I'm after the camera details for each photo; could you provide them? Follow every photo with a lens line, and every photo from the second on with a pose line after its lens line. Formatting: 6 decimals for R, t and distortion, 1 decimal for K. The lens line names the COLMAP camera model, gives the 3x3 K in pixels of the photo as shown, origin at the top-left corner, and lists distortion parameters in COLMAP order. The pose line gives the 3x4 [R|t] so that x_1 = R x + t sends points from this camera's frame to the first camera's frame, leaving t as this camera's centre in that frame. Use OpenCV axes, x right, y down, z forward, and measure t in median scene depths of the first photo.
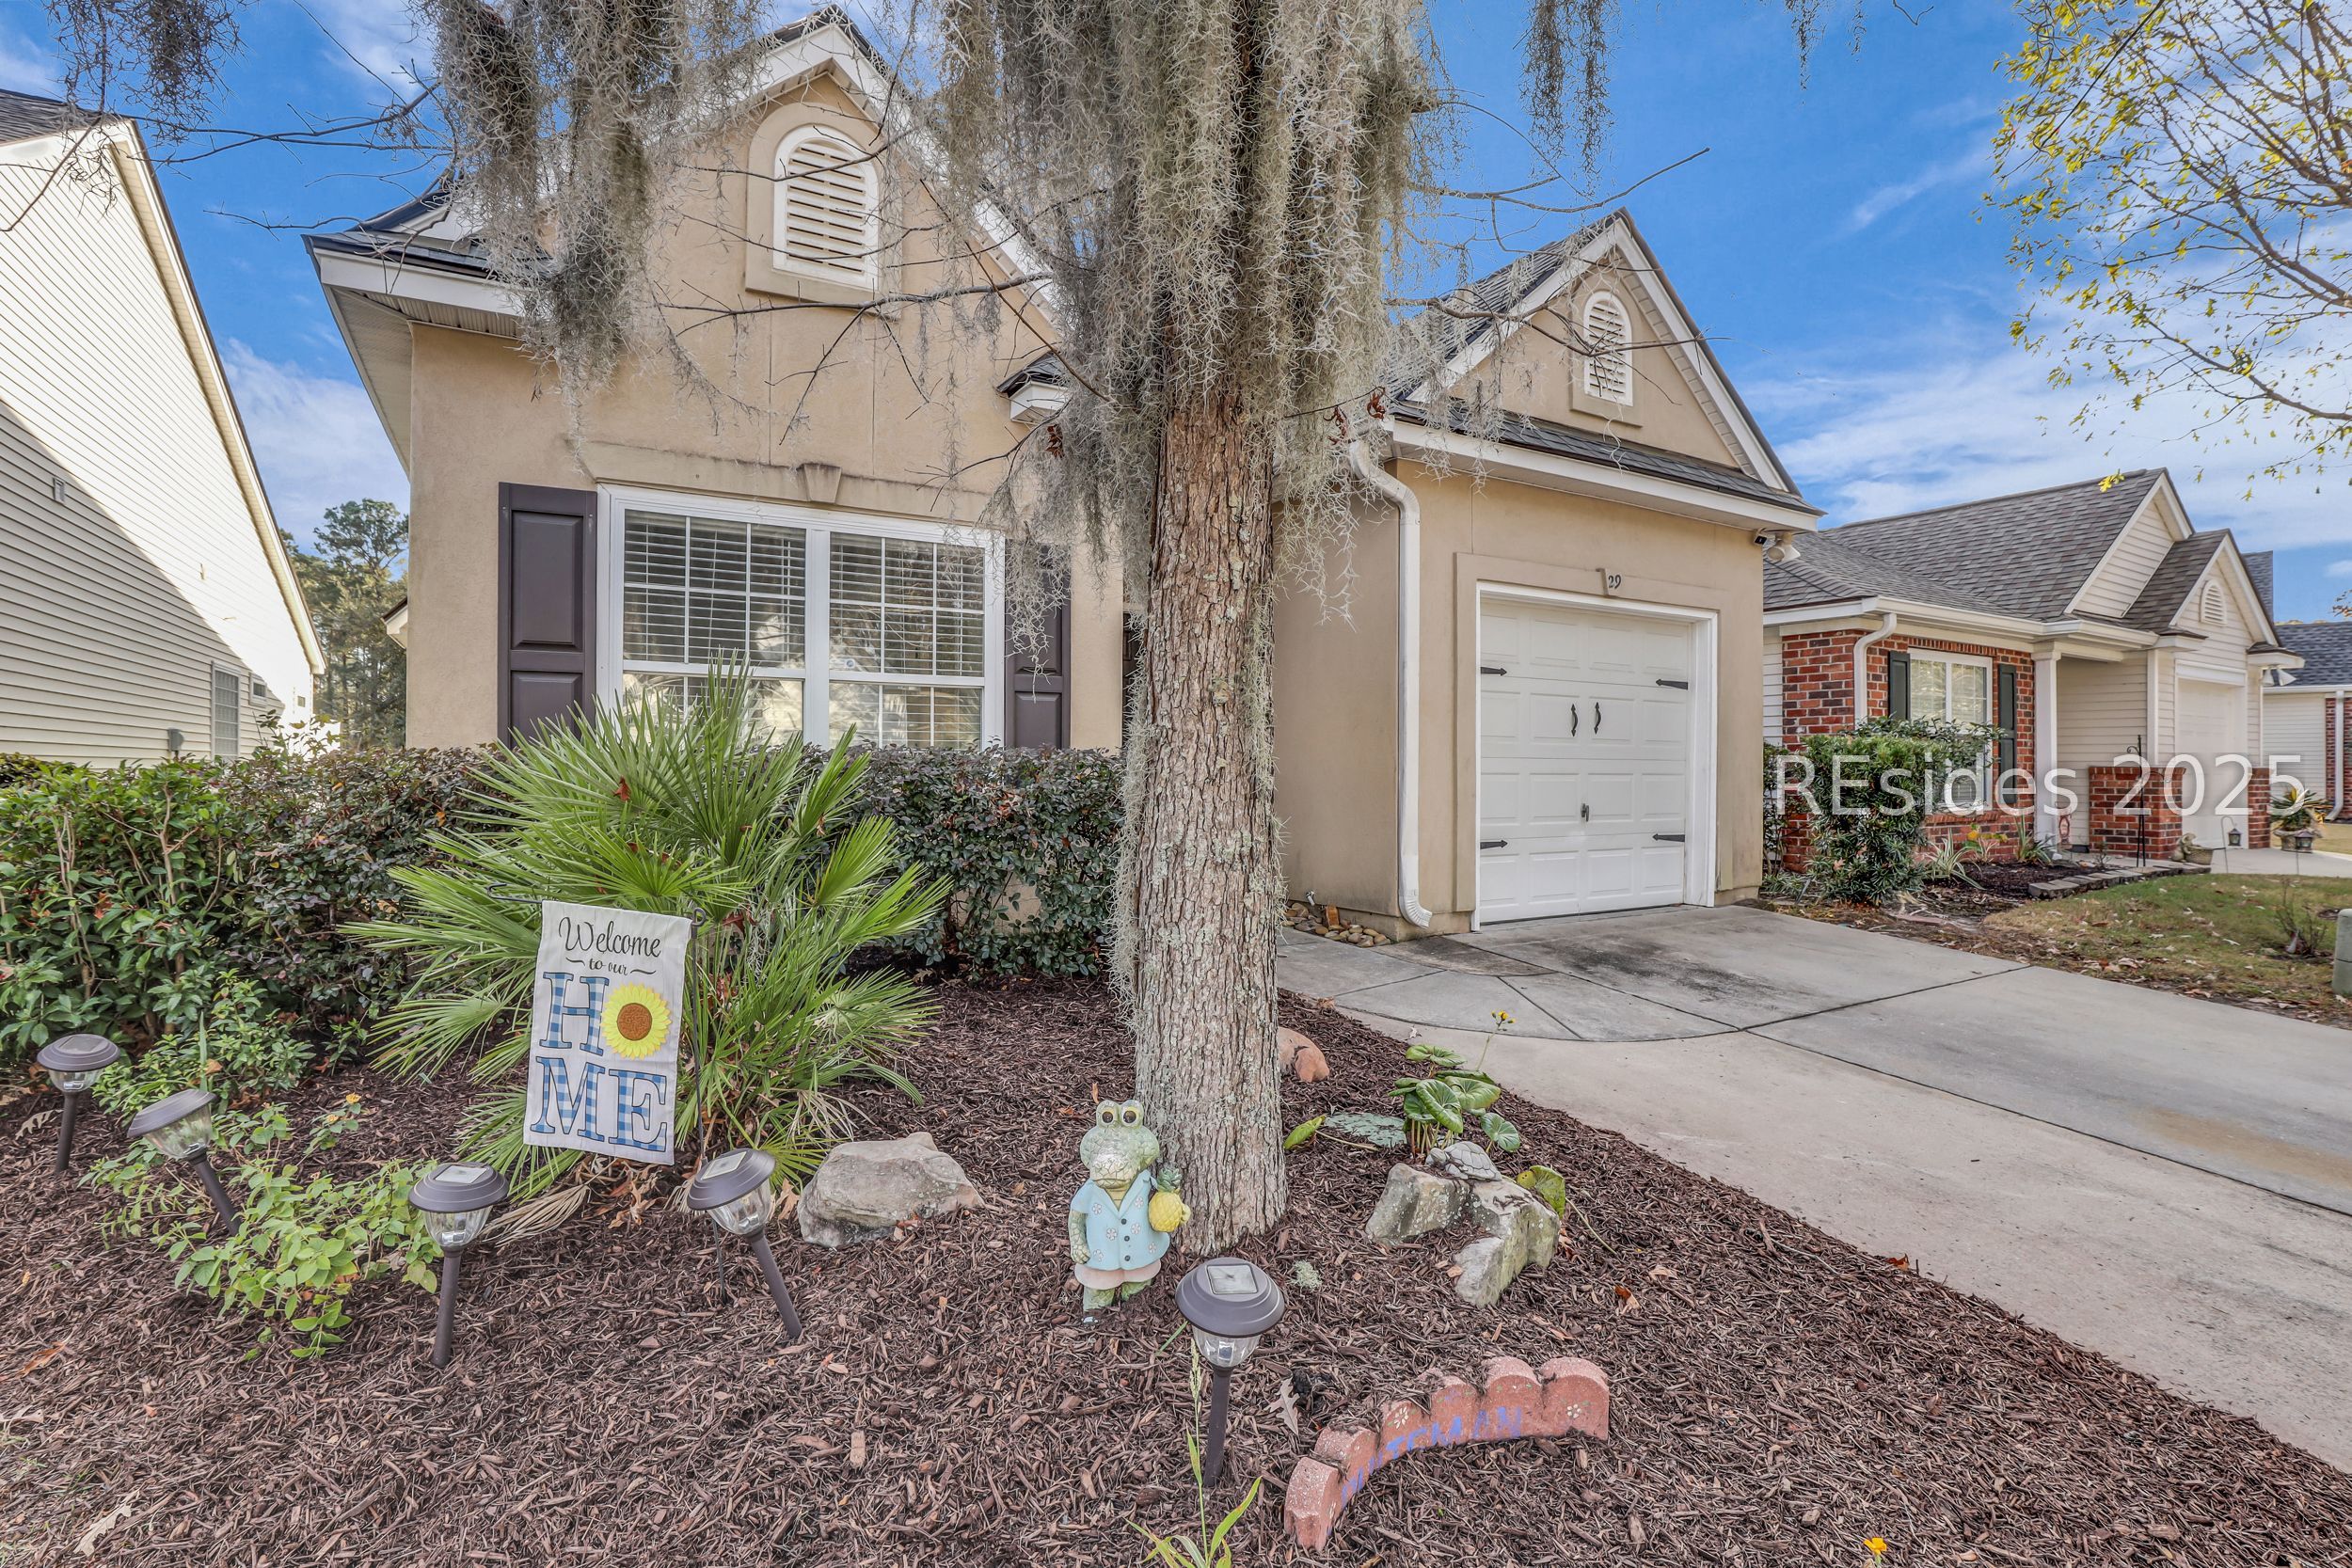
lens RADIAL K [[1076.3, 0, 1182.7], [0, 1076.3, 770.2], [0, 0, 1]] dist [-0.022717, -0.000216]
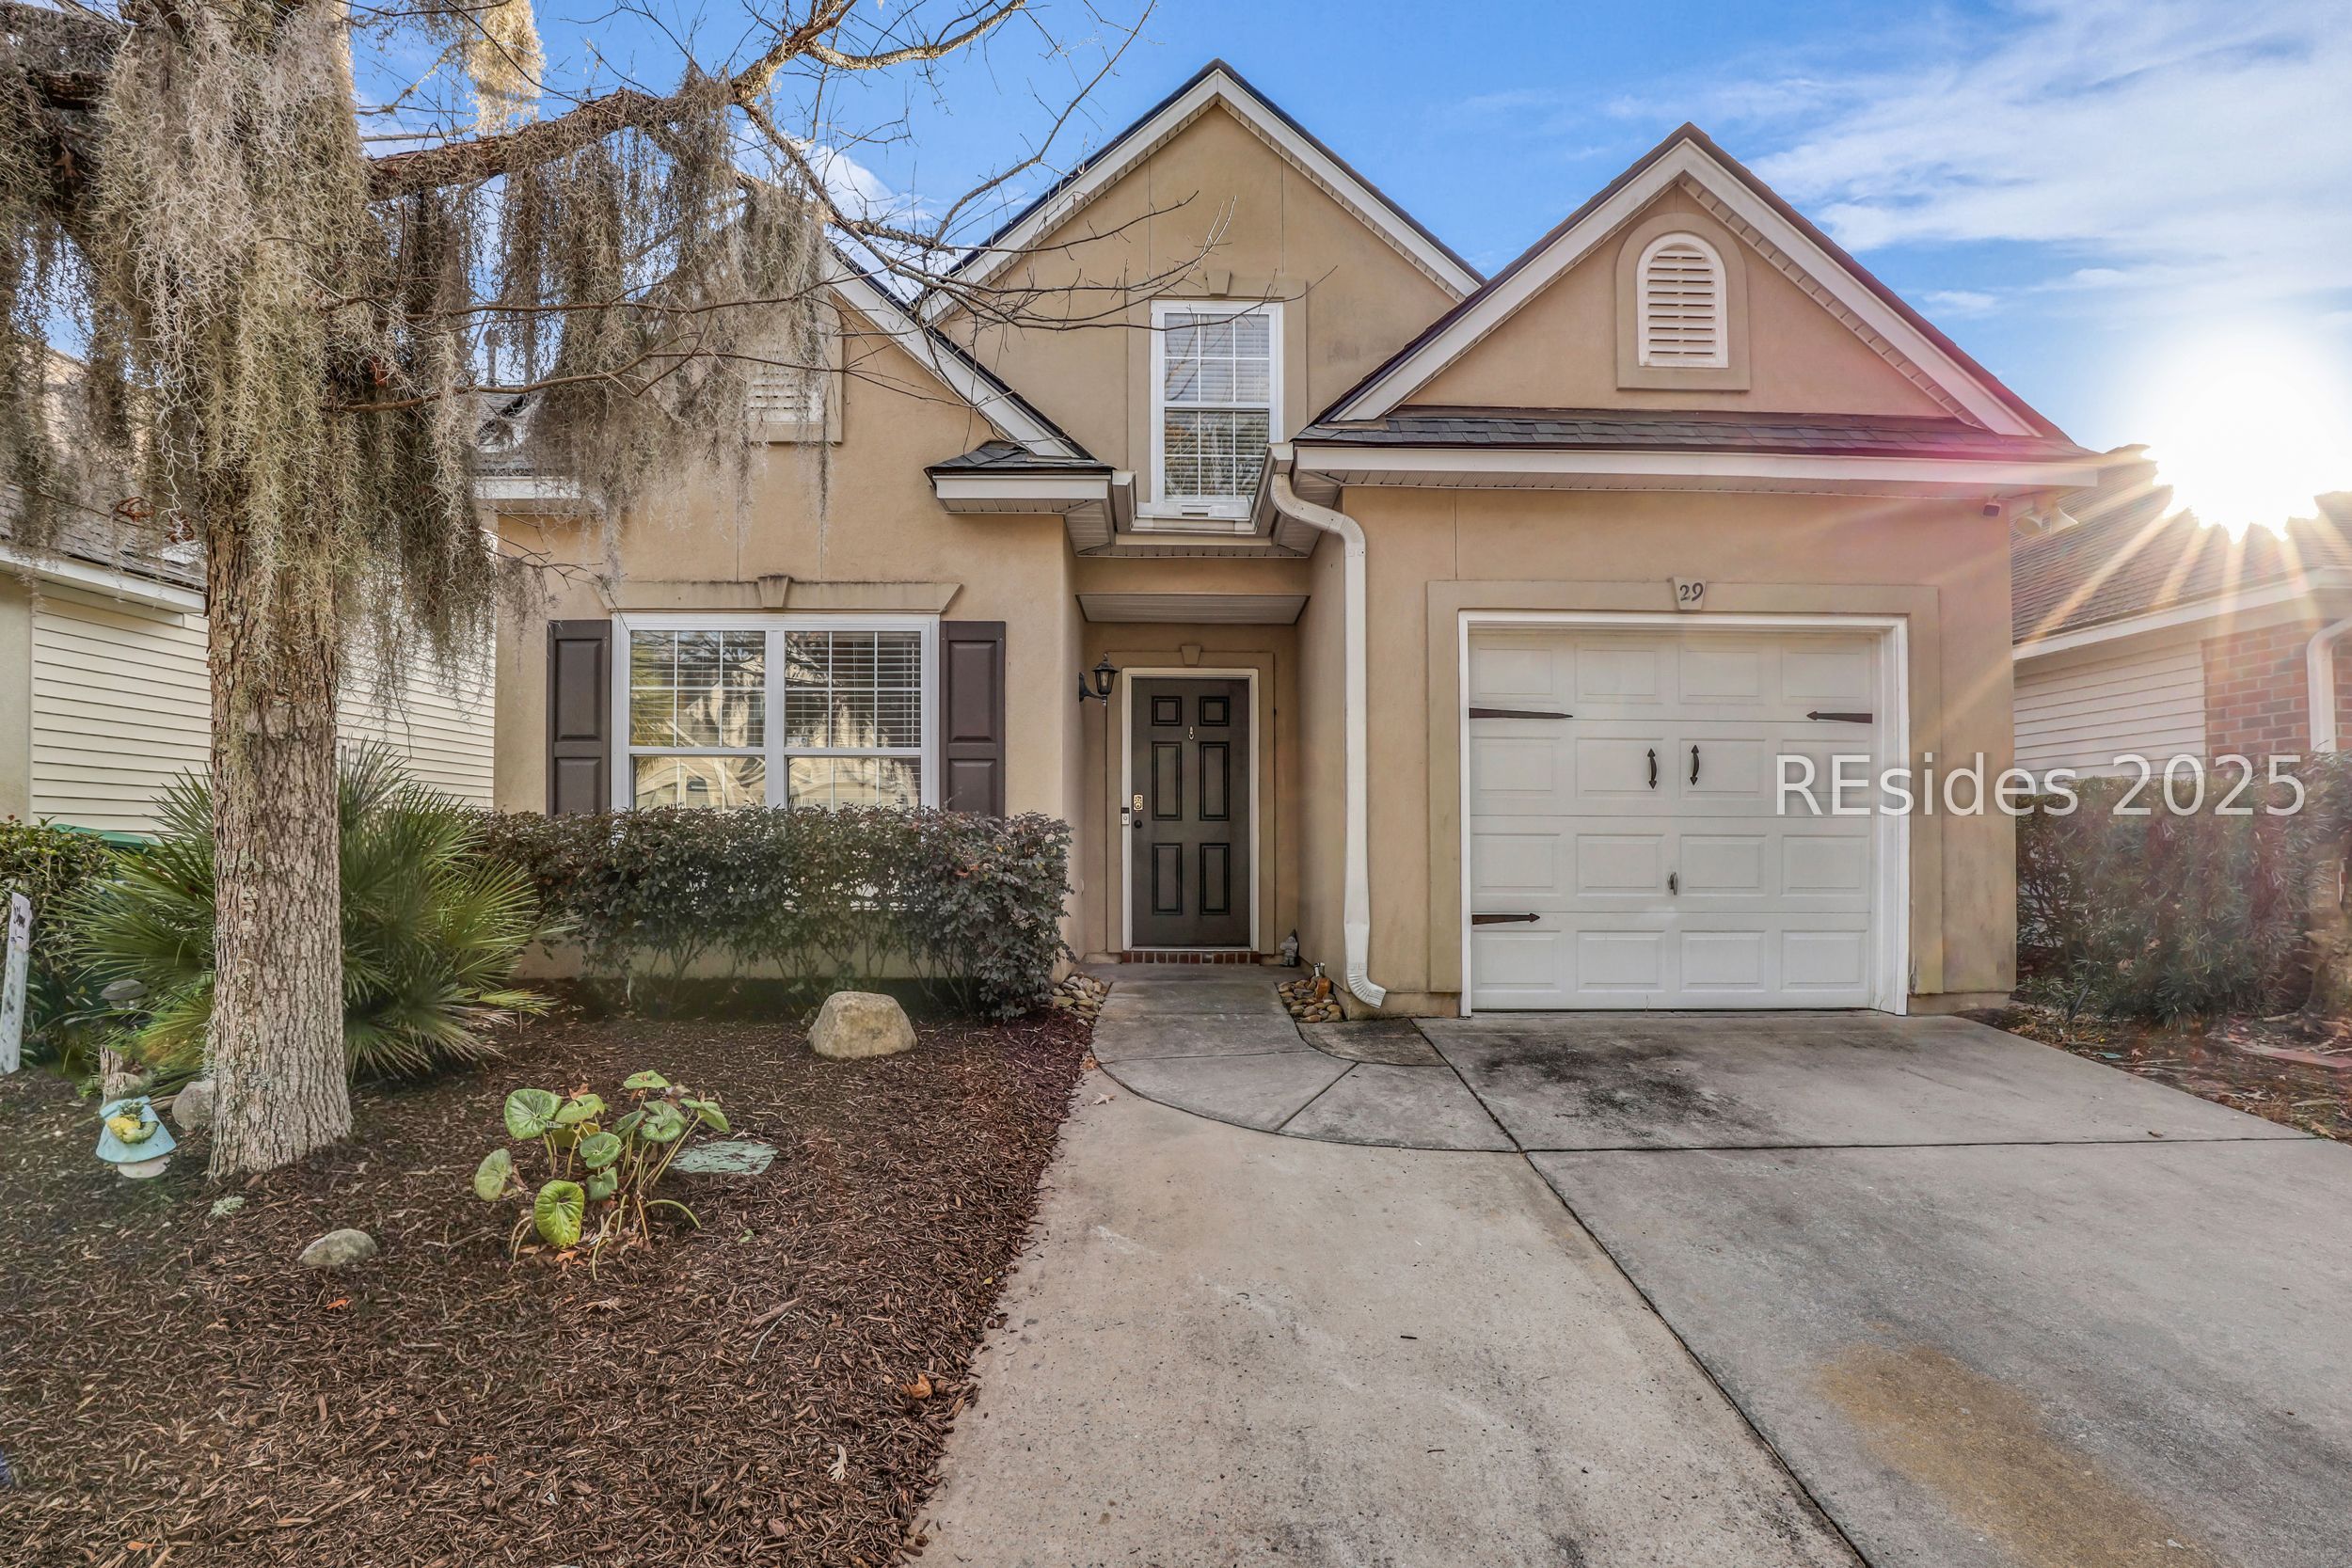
lens RADIAL K [[1091.8, 0, 1183.4], [0, 1091.8, 836.9], [0, 0, 1]] dist [-0.024484, -0.000010]
pose [[0.874100, -0.009382, -0.485656, 0.477902], [0.000014, 0.999814, -0.019289, 0.021721], [0.485747, 0.016853, 0.873937, 0.121055]]
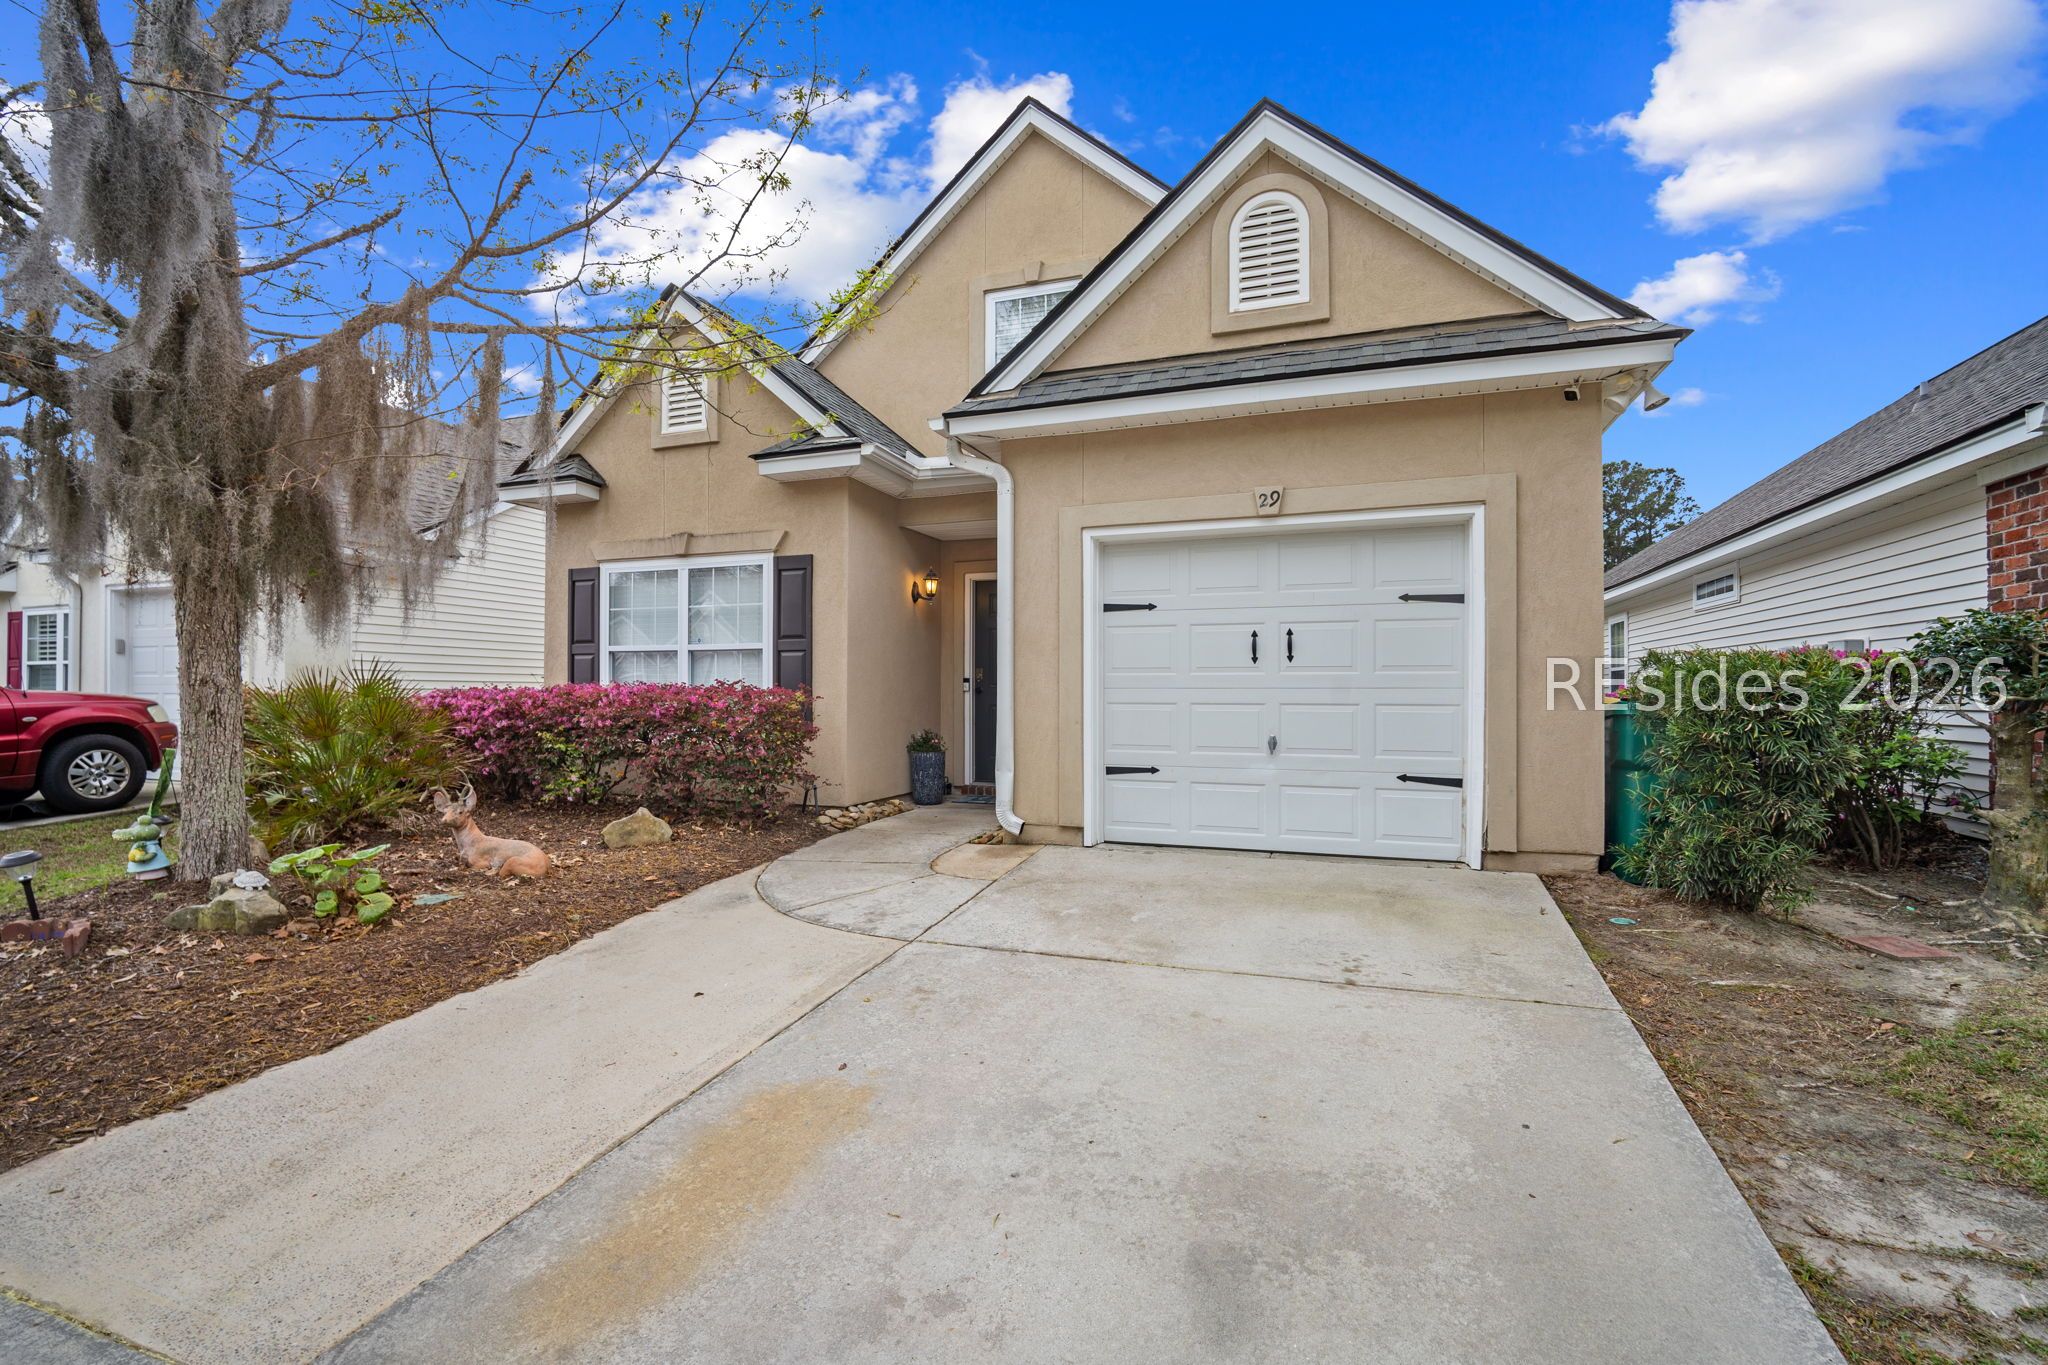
lens RADIAL K [[911.0, 0, 1024.0], [0, 911.0, 682.5], [0, 0, 1]] dist [0.000512, 0.000354]
pose [[0.639135, -0.016655, -0.768914, 0.907561], [-0.001079, 0.999745, -0.022551, 0.003135], [0.769093, 0.015243, 0.638955, 0.336731]]
